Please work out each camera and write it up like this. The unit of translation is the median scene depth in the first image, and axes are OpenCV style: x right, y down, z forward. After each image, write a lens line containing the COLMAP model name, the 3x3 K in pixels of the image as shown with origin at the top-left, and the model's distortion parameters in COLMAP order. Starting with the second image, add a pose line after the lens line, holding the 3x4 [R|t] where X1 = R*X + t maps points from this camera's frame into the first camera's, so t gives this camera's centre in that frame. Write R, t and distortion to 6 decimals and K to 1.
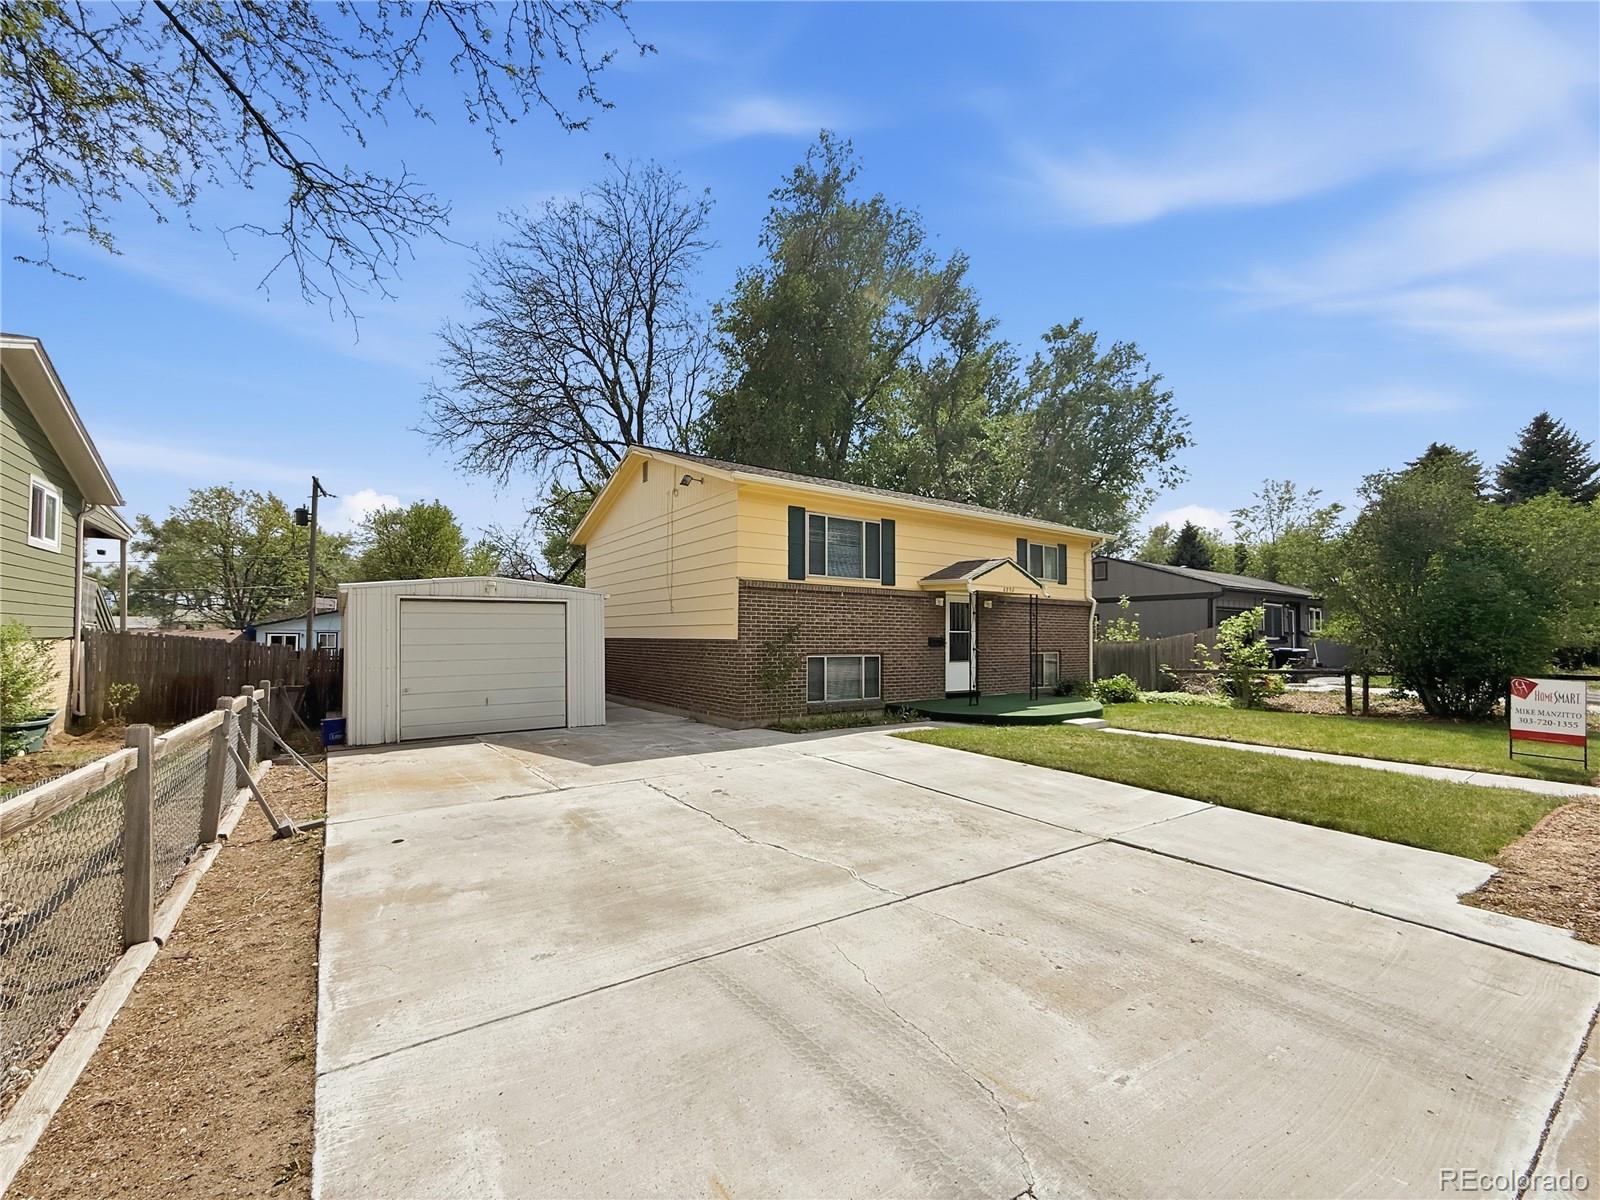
lens RADIAL K [[643.3, 0, 797.8], [0, 643.3, 646.6], [0, 0, 1]] dist [0.000283, 0.000004]
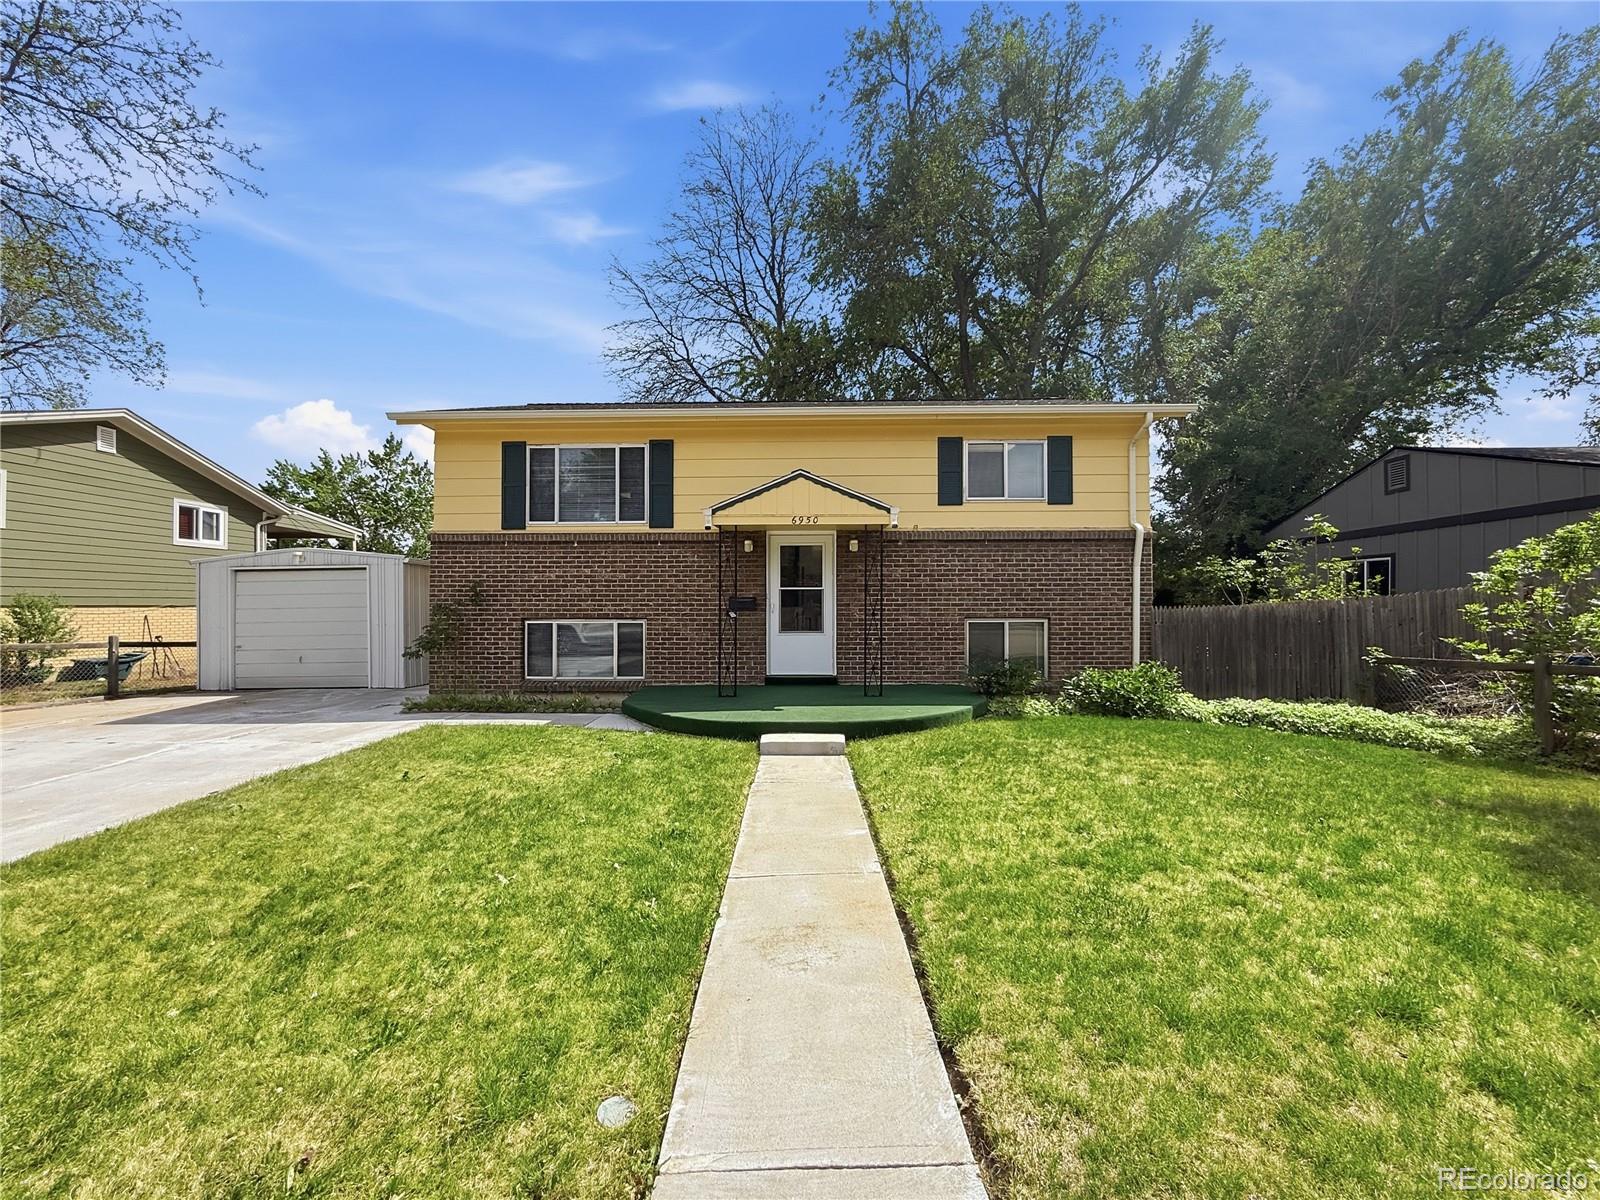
lens RADIAL K [[652.9, 0, 797.3], [0, 652.9, 604.9], [0, 0, 1]] dist [-0.000599, -0.000191]
pose [[0.814855, -0.009253, -0.579591, 0.725672], [0.000612, 0.999886, -0.015103, 0.007115], [0.579665, 0.011952, 0.814767, 0.477634]]
